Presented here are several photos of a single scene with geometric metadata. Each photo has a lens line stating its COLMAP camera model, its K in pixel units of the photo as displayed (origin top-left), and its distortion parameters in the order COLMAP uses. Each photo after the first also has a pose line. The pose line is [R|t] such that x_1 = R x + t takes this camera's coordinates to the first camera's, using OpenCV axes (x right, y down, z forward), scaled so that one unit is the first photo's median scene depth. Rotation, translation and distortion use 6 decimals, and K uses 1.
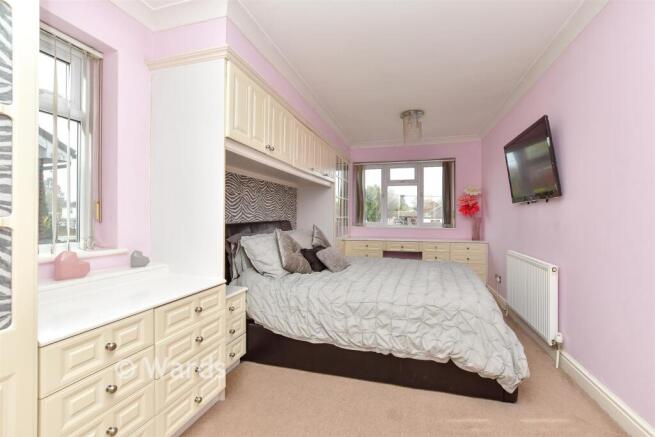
lens RADIAL K [[289.5, 0, 326.8], [0, 289.5, 216.4], [0, 0, 1]] dist [-0.016337, 0.000249]
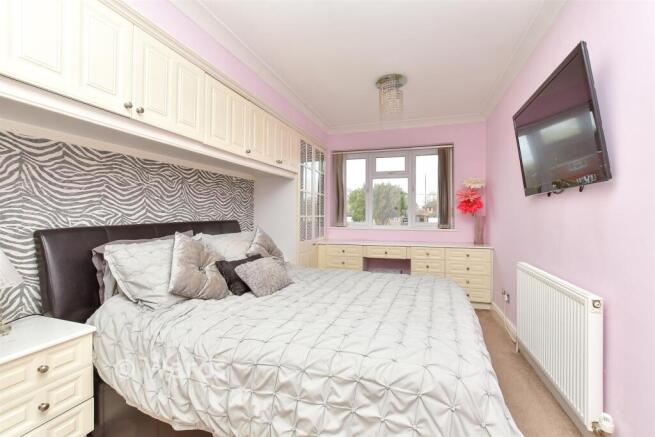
lens RADIAL K [[289.5, 0, 326.8], [0, 289.5, 216.4], [0, 0, 1]] dist [-0.016337, 0.000249]
pose [[0.999508, -0.001846, -0.031313, 0.183770], [0.001922, 0.999995, 0.002405, 0.002021], [0.031309, -0.002464, 0.999507, 0.283941]]
